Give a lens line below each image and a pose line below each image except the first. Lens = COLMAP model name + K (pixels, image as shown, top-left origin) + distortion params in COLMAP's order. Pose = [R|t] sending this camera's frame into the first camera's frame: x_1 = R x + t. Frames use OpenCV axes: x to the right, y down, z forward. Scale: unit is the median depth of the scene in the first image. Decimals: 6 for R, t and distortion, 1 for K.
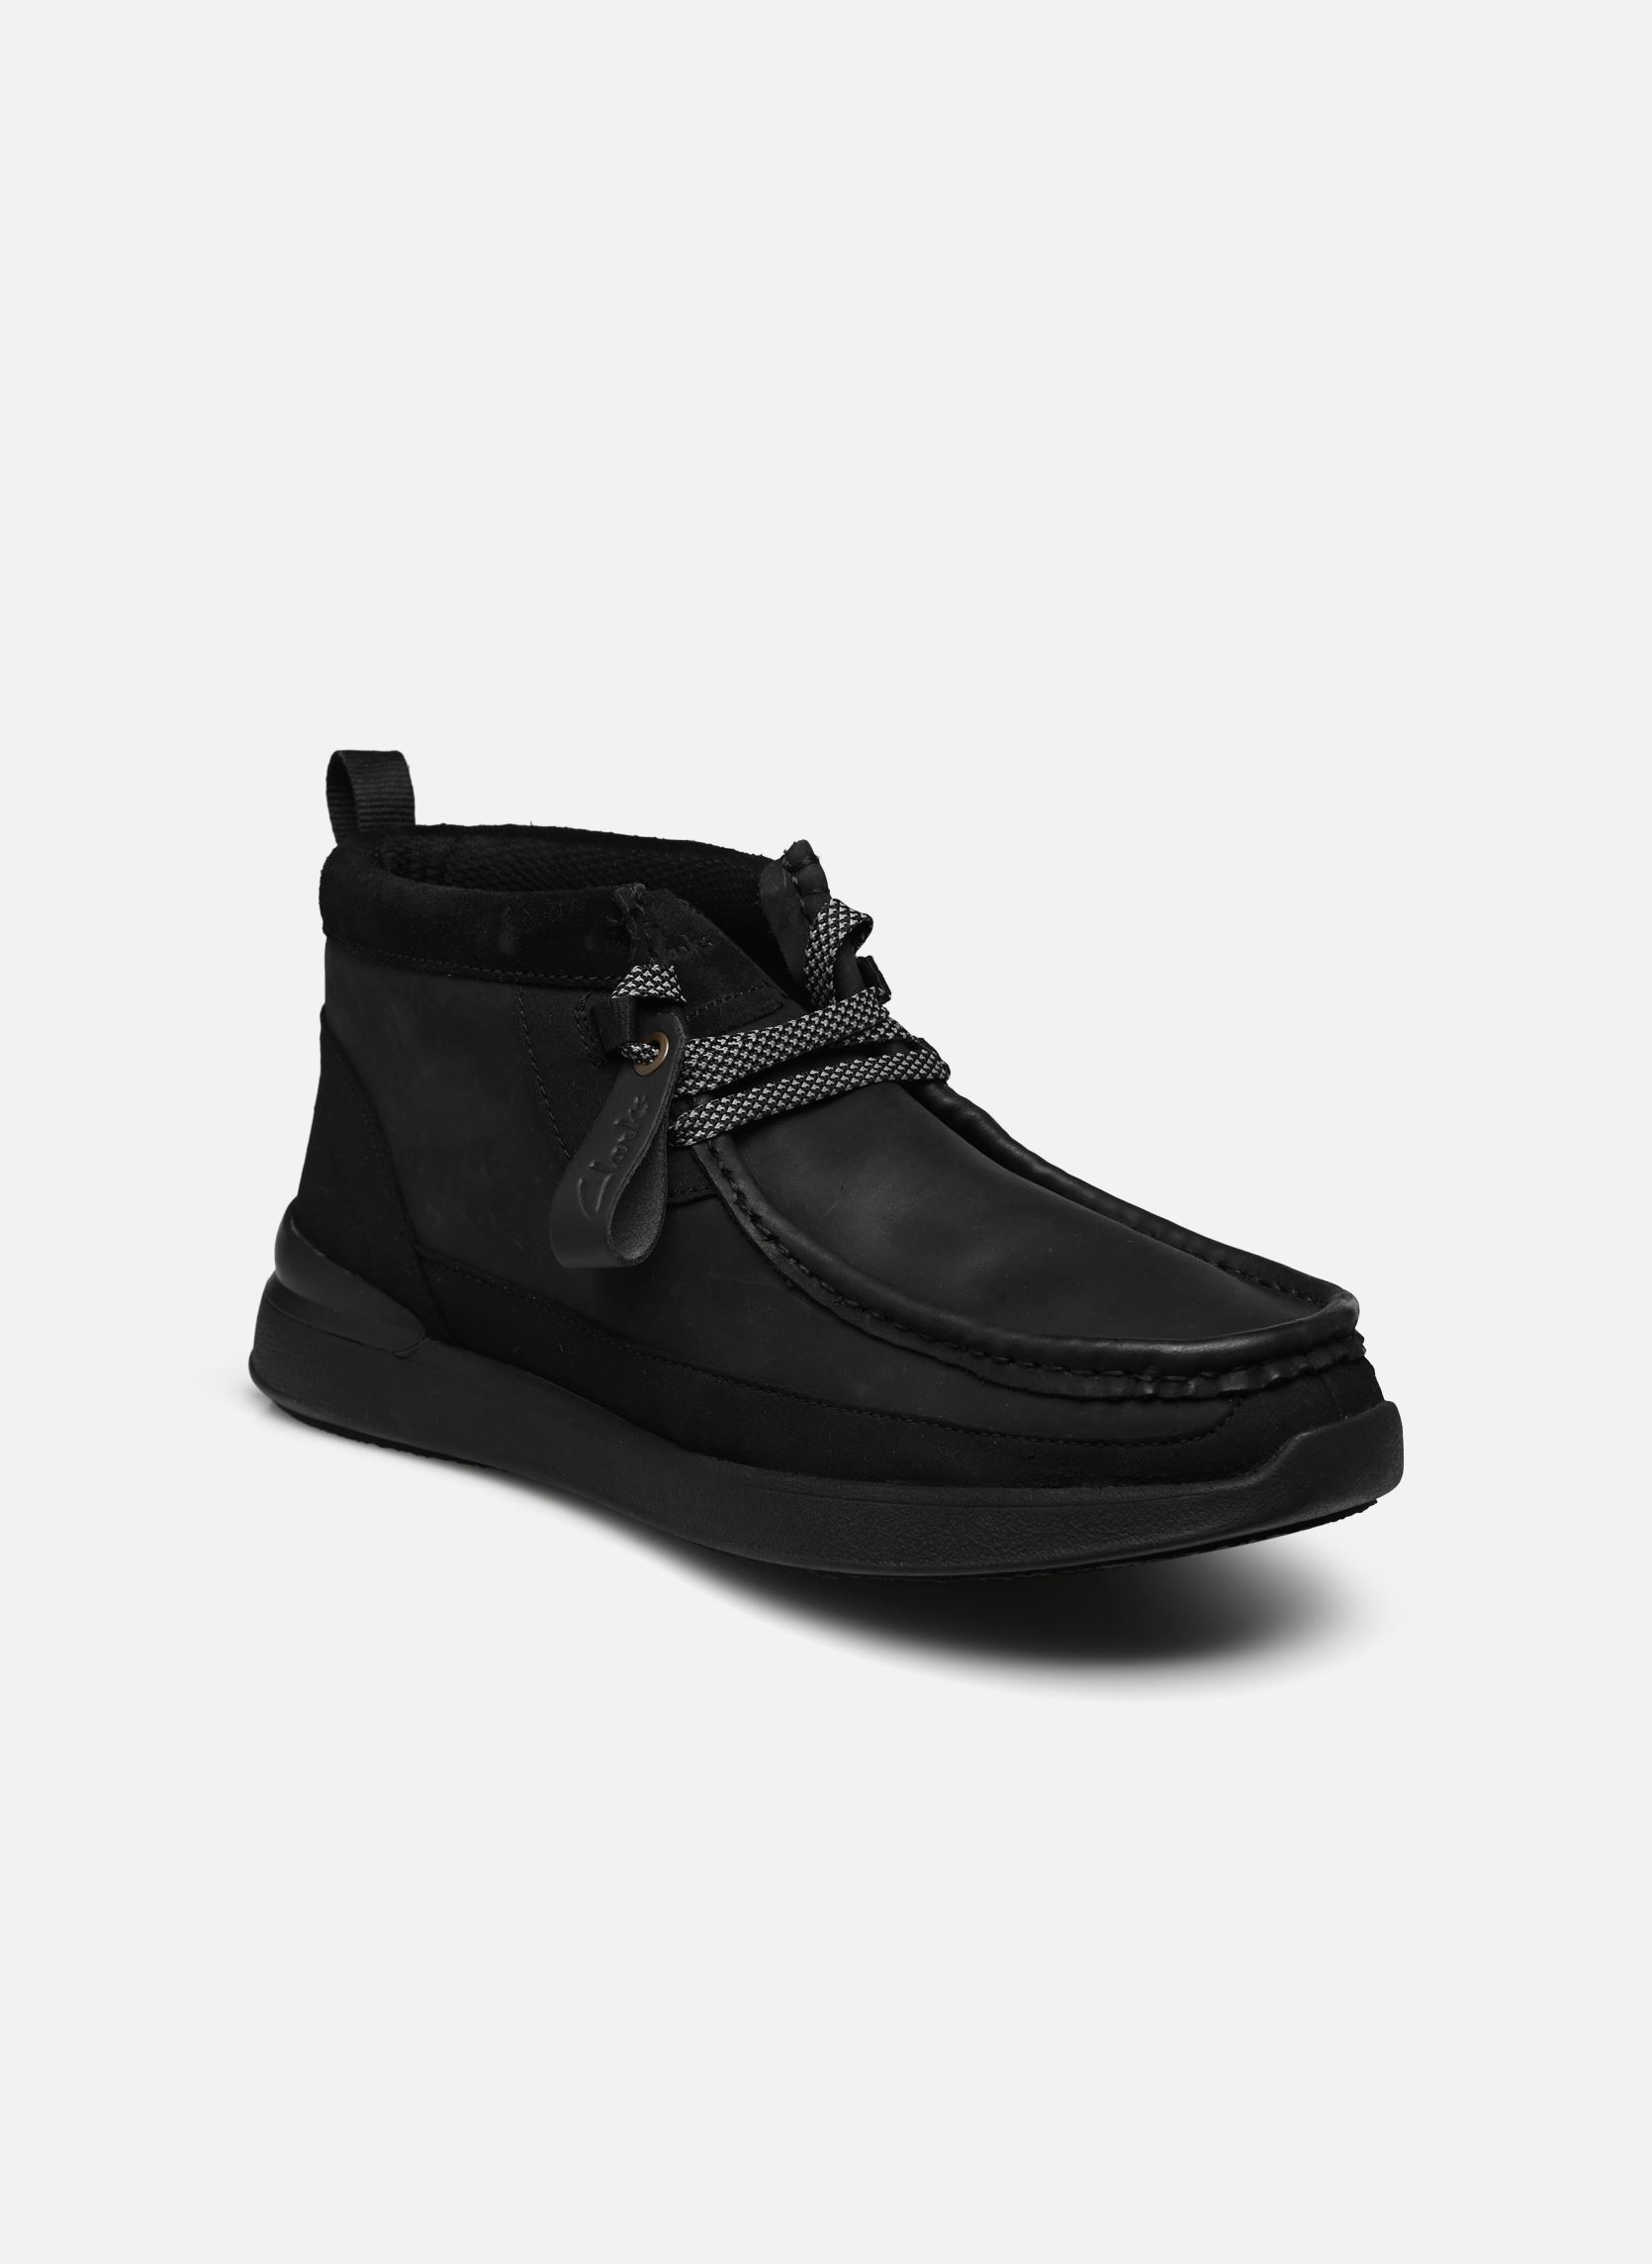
lens RADIAL K [[7229.2, 0, 826.3], [0, 7229.2, 1133.2], [0, 0, 1]] dist [0.075307, 0.000000]
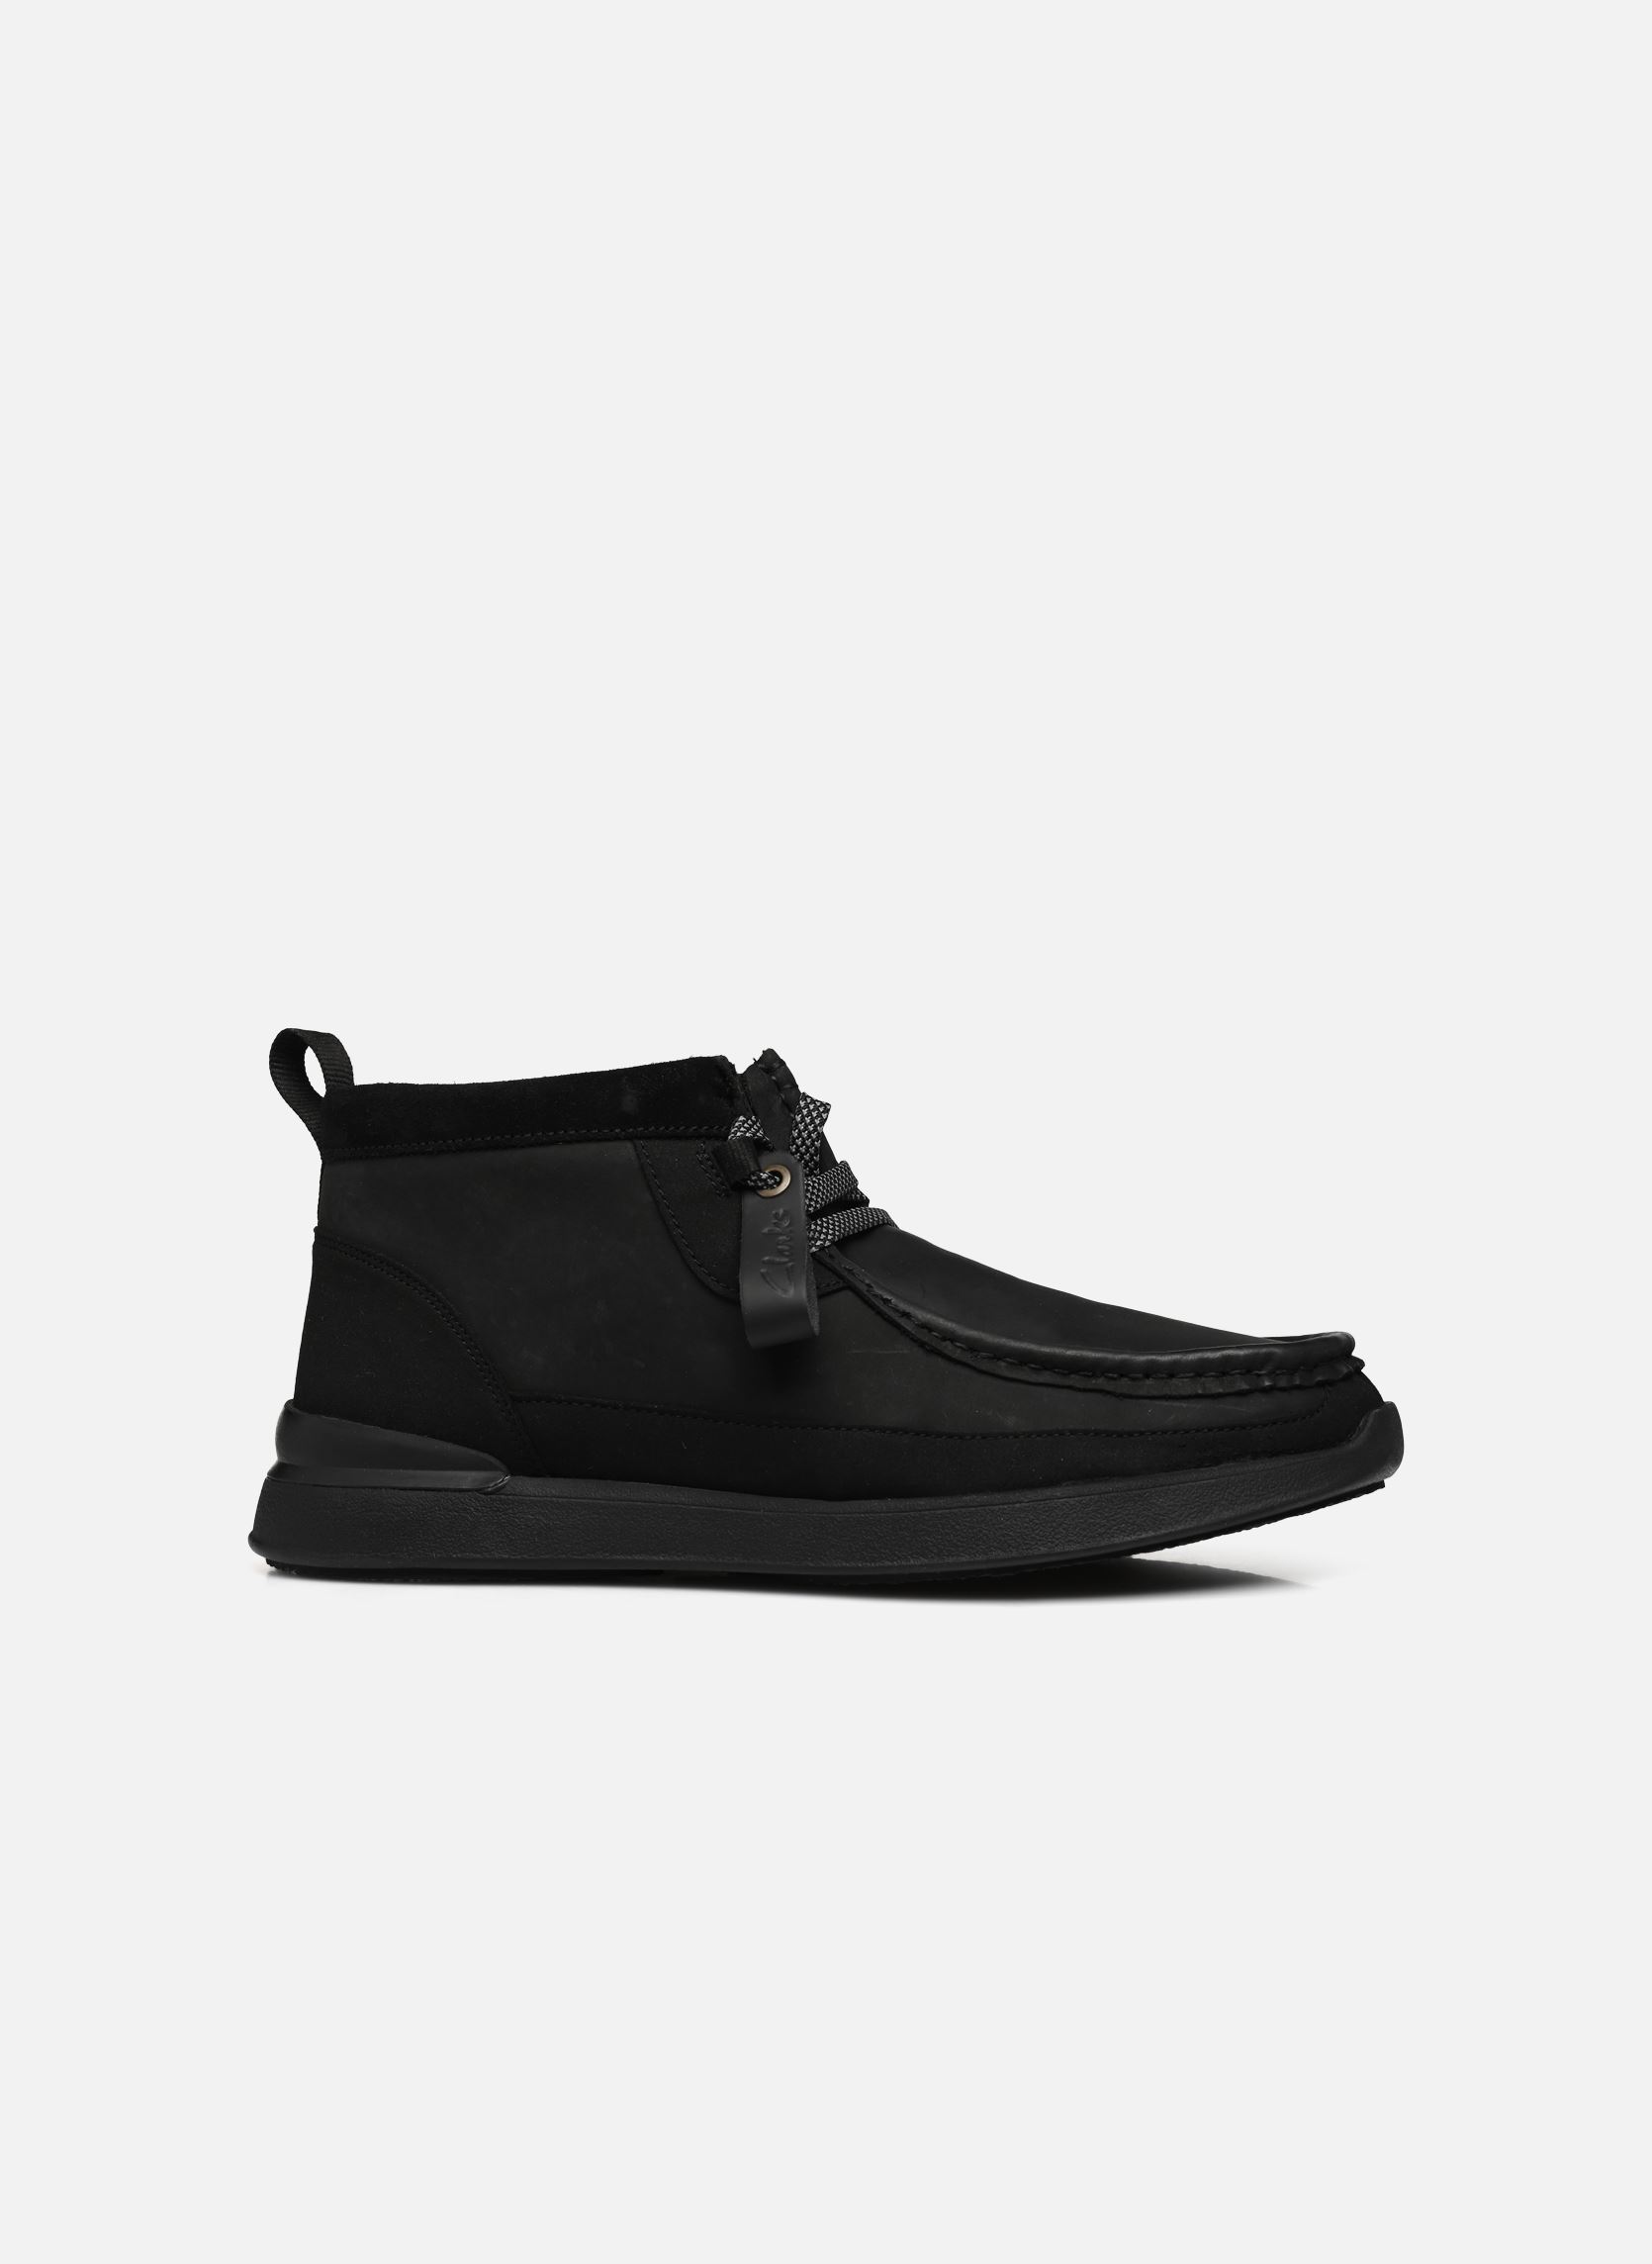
lens RADIAL K [[7229.2, 0, 825.9], [0, 7229.2, 1132.3], [0, 0, 1]] dist [0.075307, 0.000000]
pose [[0.781553, 0.028911, 0.623168, -0.782317], [0.154059, 0.959042, -0.237707, 0.274065], [-0.604516, 0.281785, 0.745089, 0.086676]]
